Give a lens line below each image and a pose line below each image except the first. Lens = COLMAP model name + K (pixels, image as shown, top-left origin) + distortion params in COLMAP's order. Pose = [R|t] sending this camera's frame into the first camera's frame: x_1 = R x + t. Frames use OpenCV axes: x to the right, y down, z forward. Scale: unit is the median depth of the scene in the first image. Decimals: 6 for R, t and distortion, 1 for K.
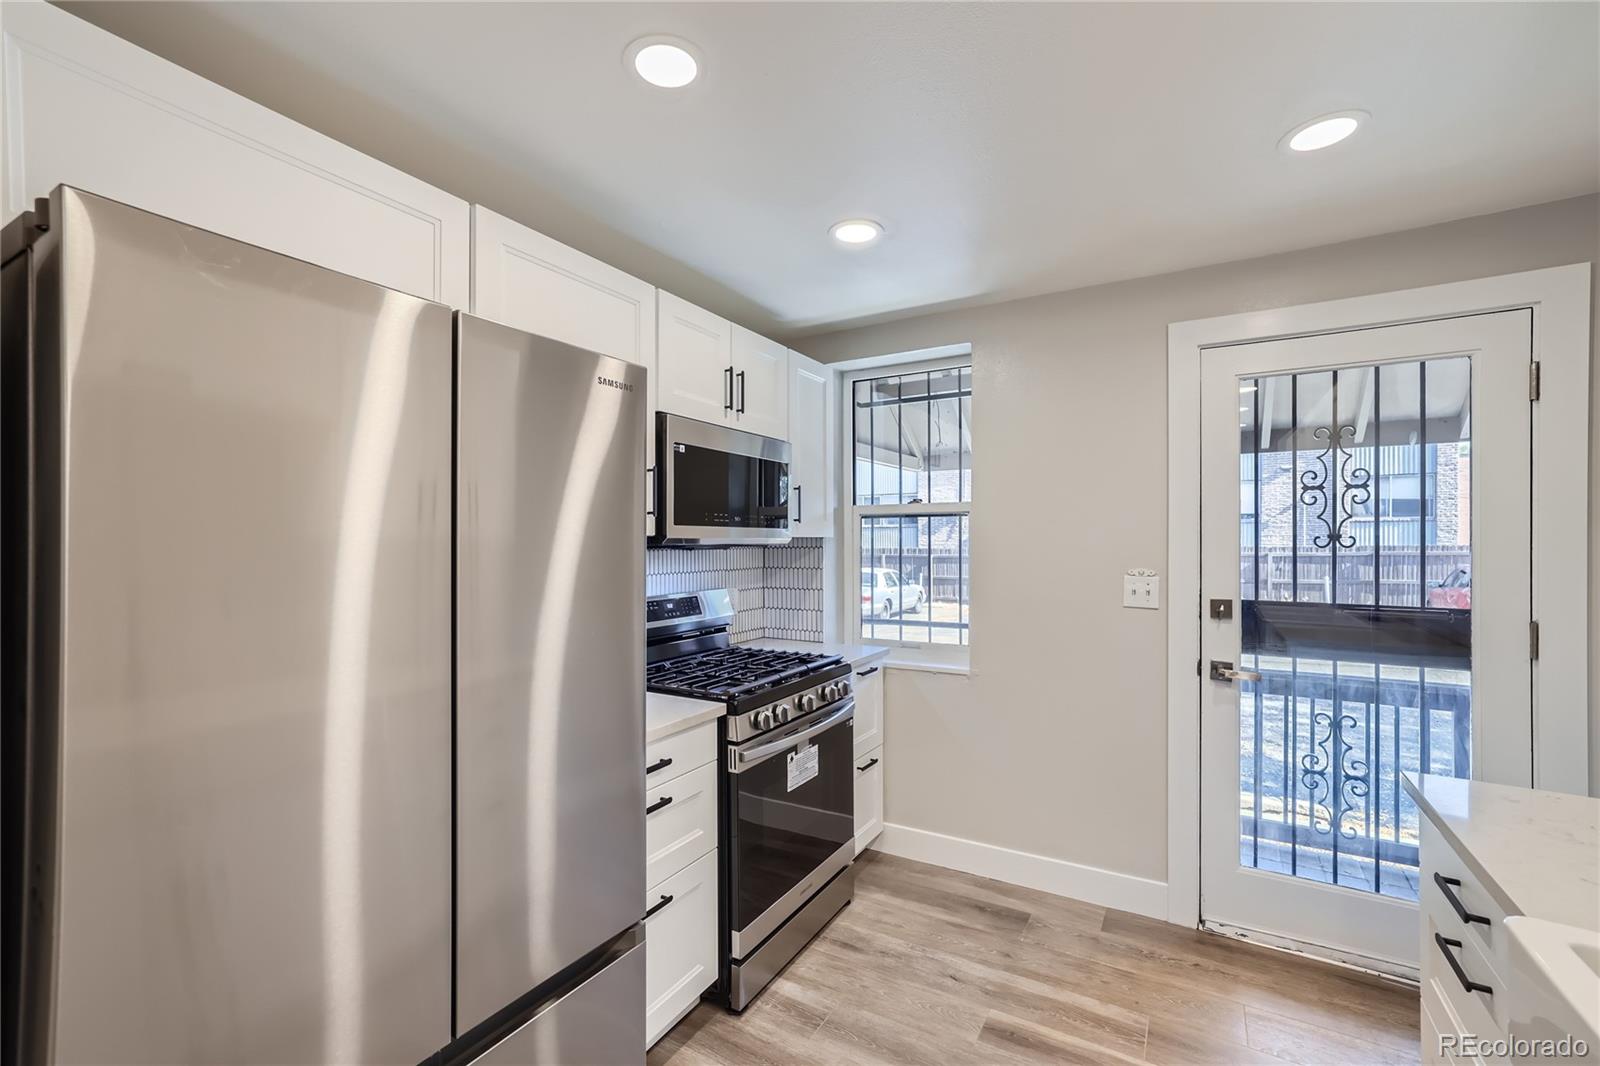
lens RADIAL K [[696.4, 0, 776.5], [0, 696.4, 542.3], [0, 0, 1]] dist [-0.012320, 0.004705]
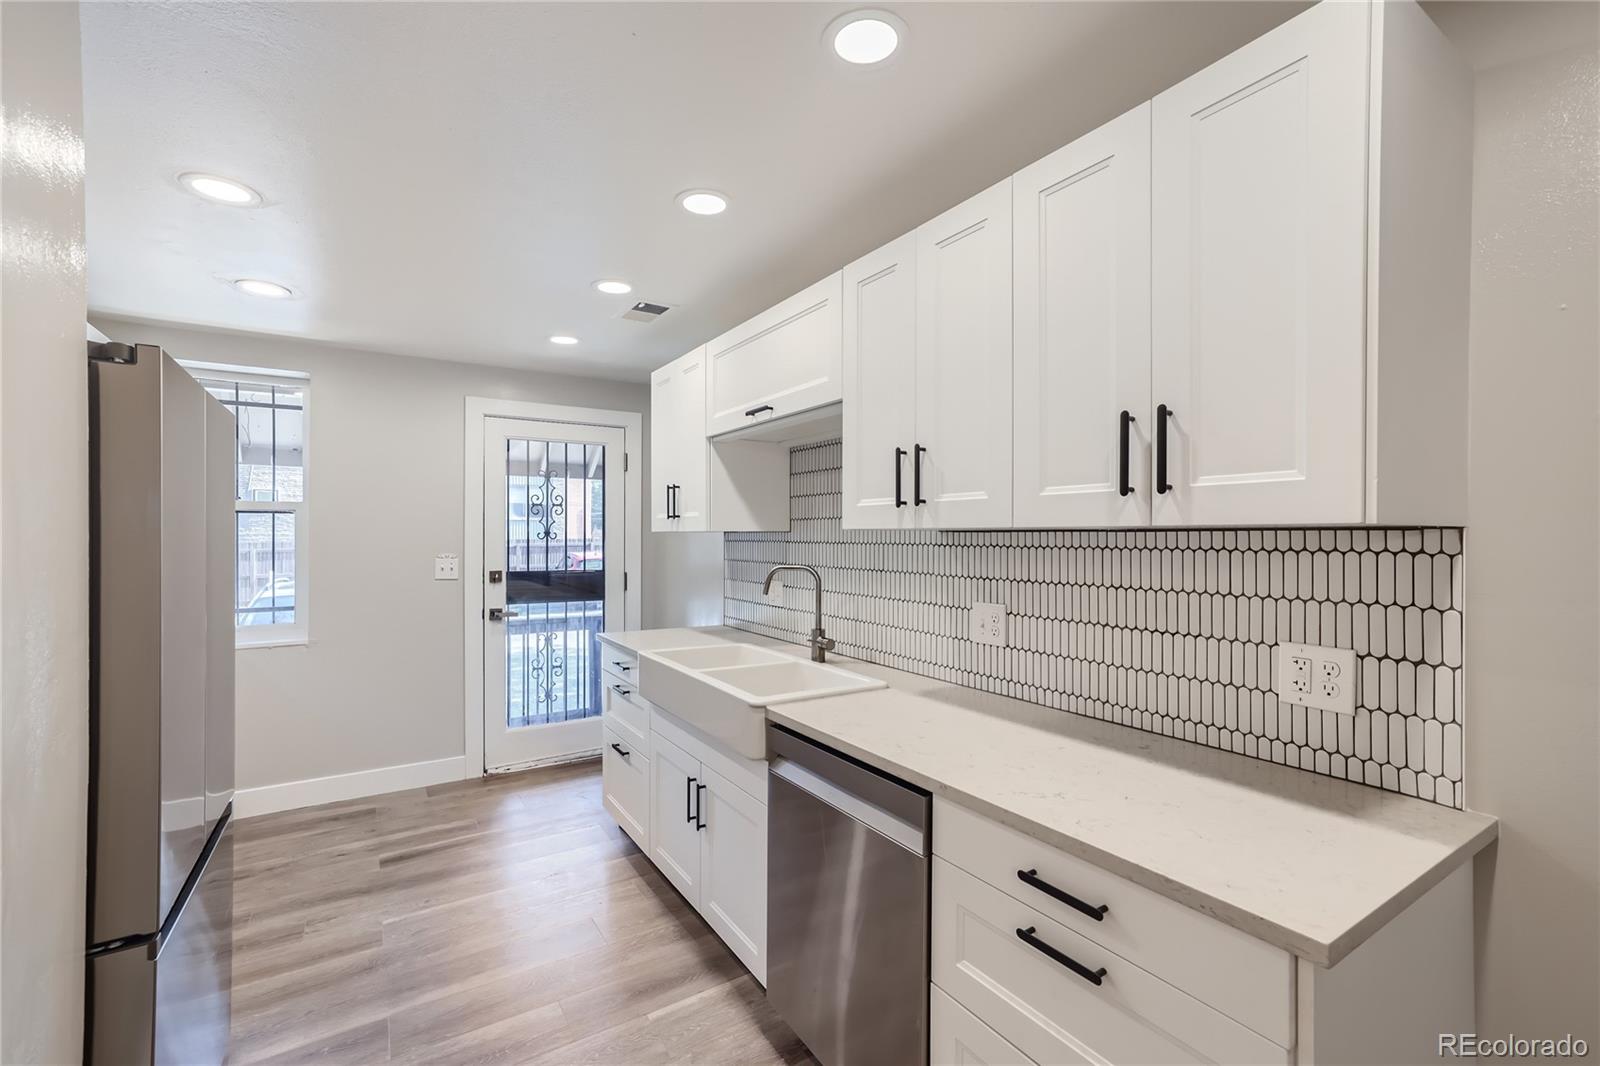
lens RADIAL K [[692.8, 0, 792.8], [0, 692.8, 533.7], [0, 0, 1]] dist [-0.005161, 0.004728]
pose [[0.448074, 0.005129, 0.893982, -0.498932], [-0.000632, 0.999985, -0.005421, 0.002709], [-0.893996, 0.001864, 0.448071, -0.356987]]
